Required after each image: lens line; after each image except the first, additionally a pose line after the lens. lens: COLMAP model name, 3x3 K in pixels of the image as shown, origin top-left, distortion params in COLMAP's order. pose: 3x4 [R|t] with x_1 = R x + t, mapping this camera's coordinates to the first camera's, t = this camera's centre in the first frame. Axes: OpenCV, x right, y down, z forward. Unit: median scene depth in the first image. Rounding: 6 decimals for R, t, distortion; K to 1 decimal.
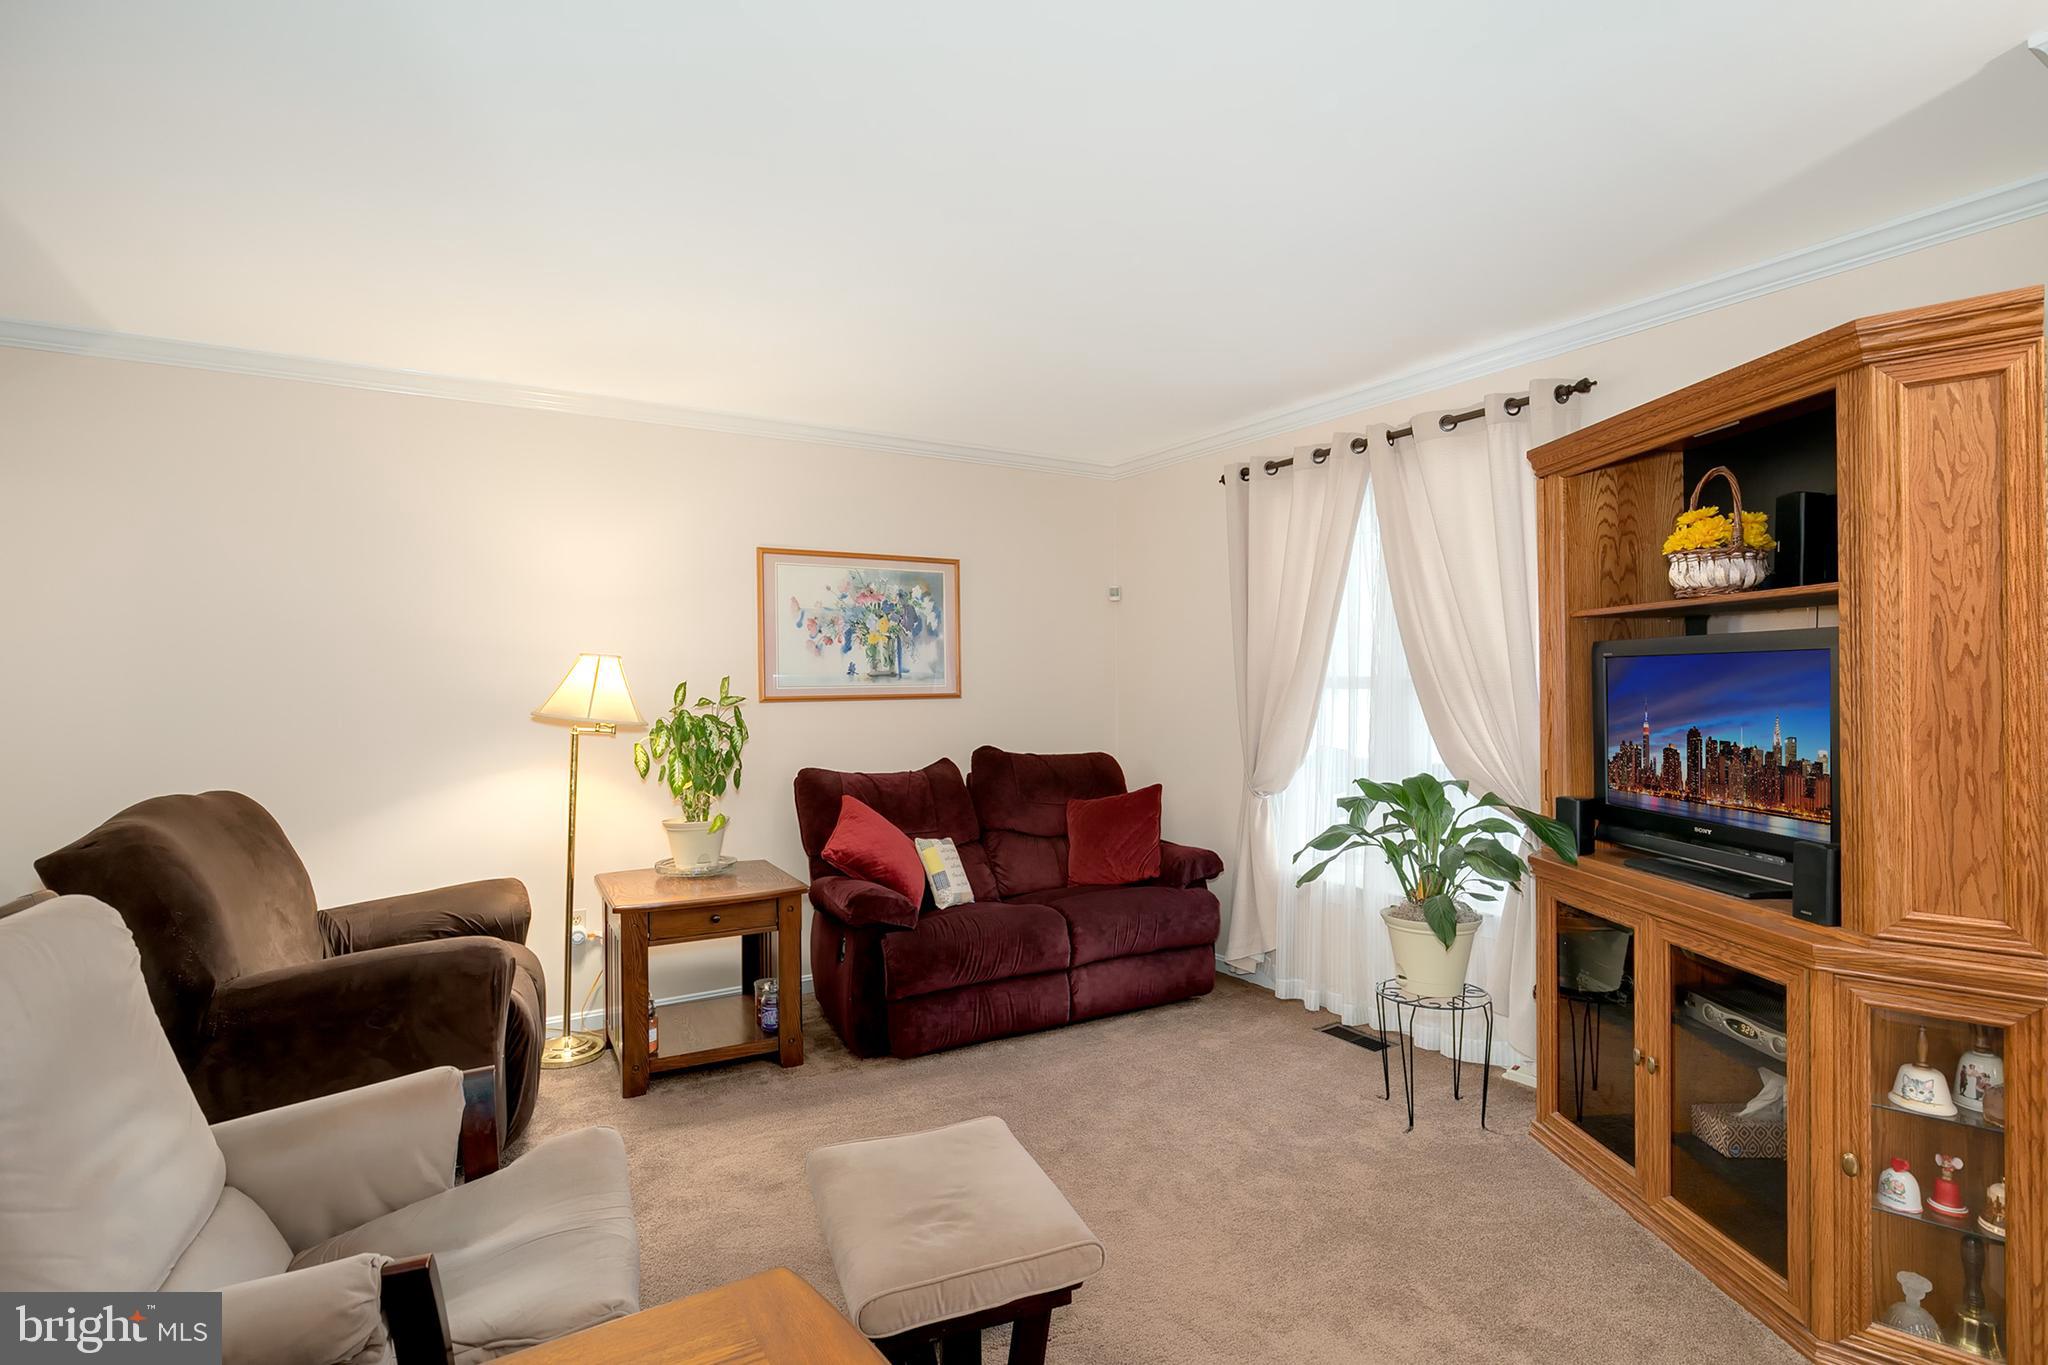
lens RADIAL K [[945.5, 0, 1024.9], [0, 945.5, 704.2], [0, 0, 1]] dist [-0.010941, 0.000809]
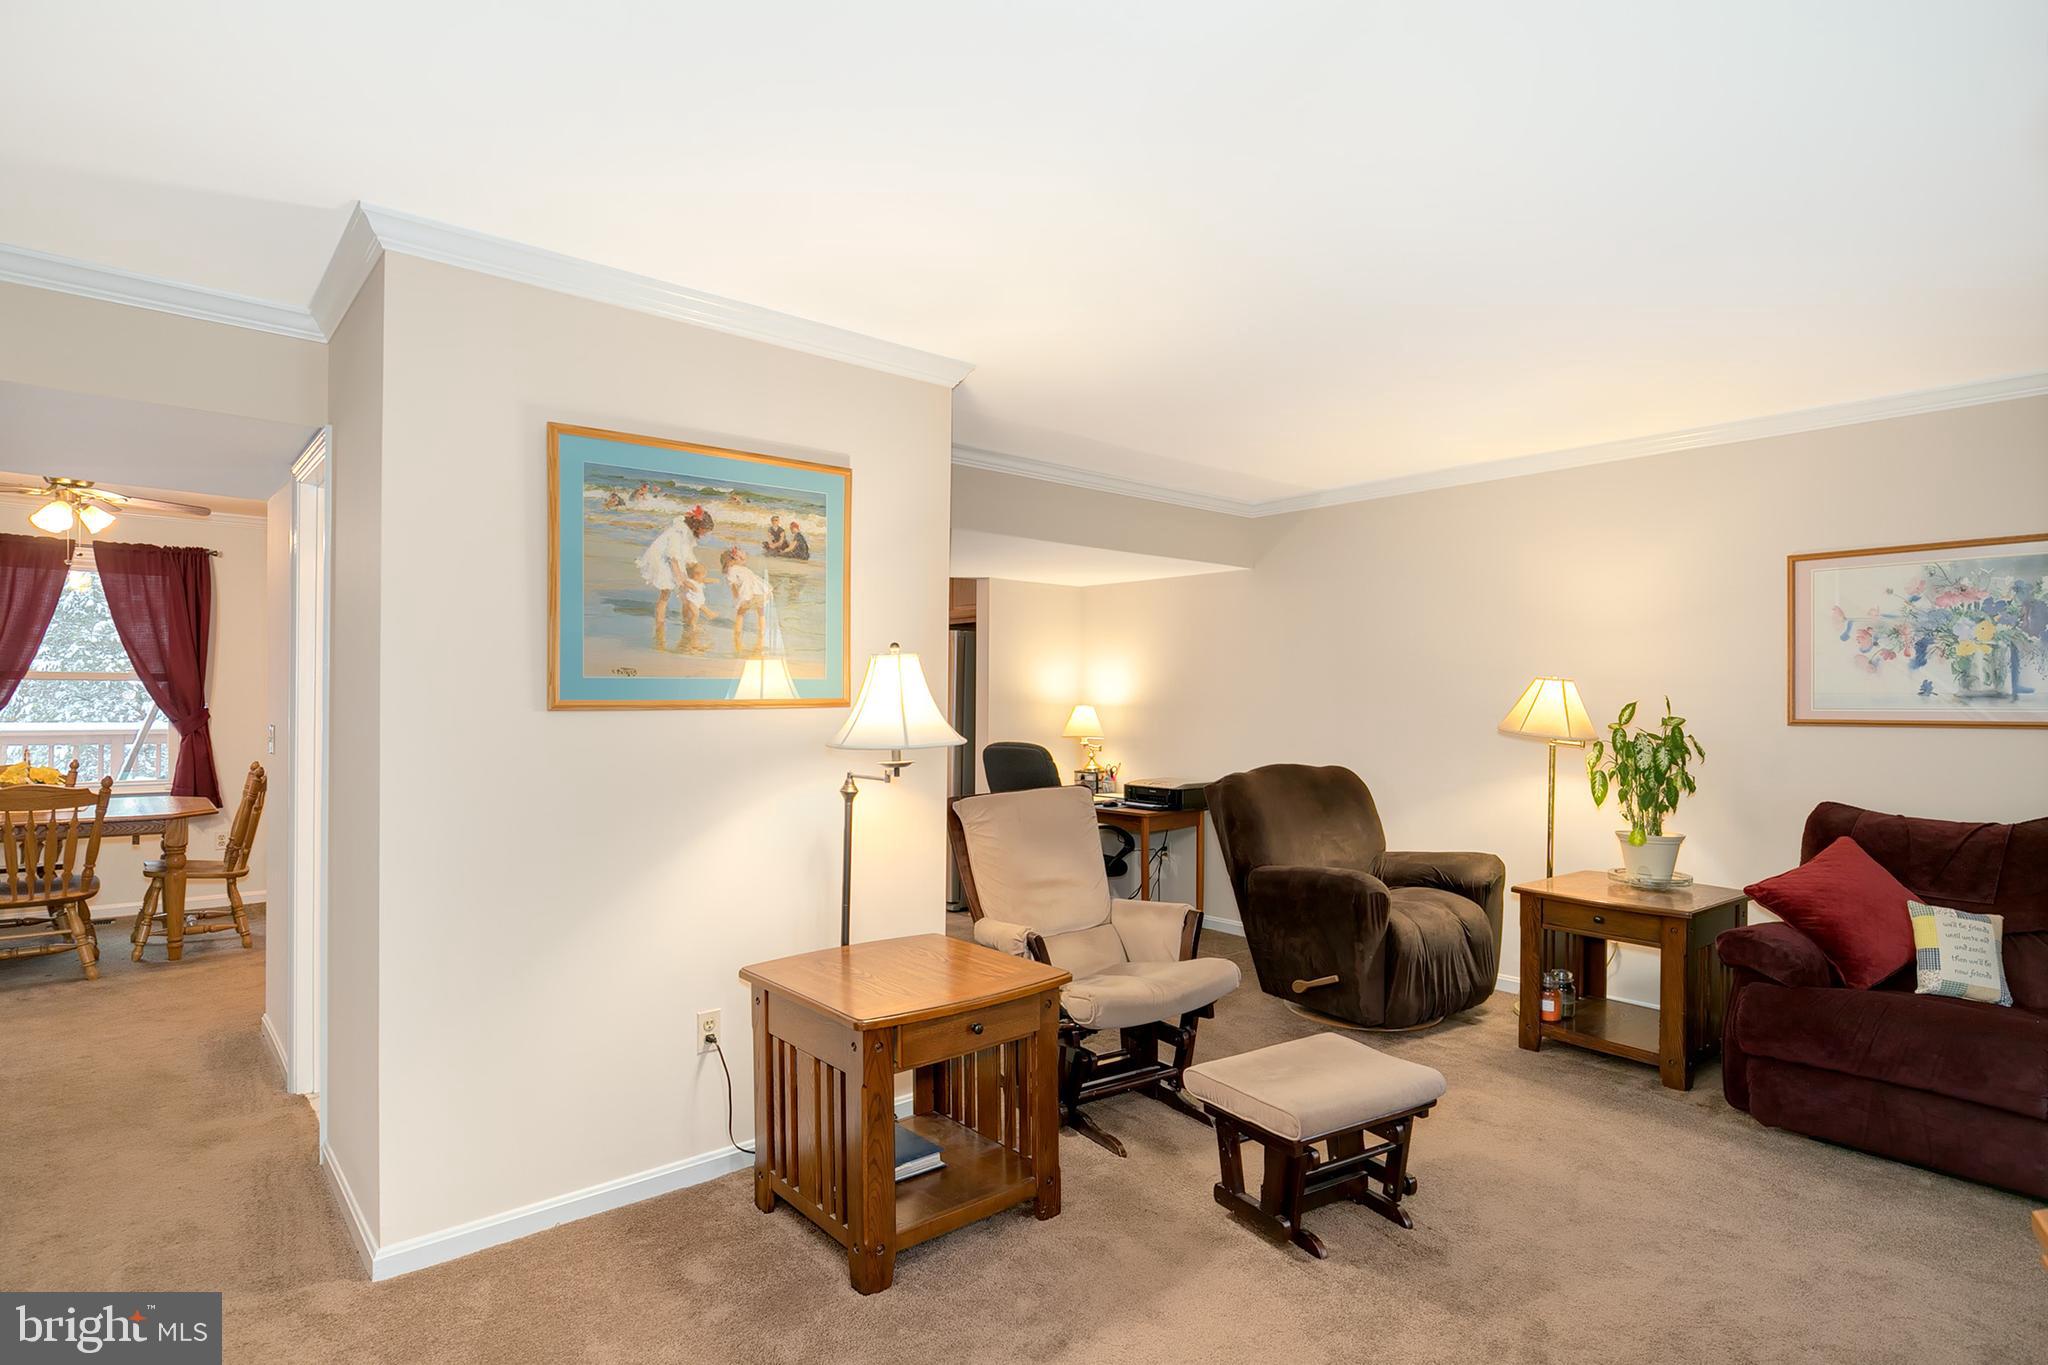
lens RADIAL K [[945.5, 0, 1024.9], [0, 945.5, 704.2], [0, 0, 1]] dist [-0.010941, 0.000809]
pose [[0.205411, 0.015535, -0.978552, 0.444936], [-0.026140, 0.999604, 0.010382, -0.012005], [0.978327, 0.023446, 0.205736, 0.087361]]
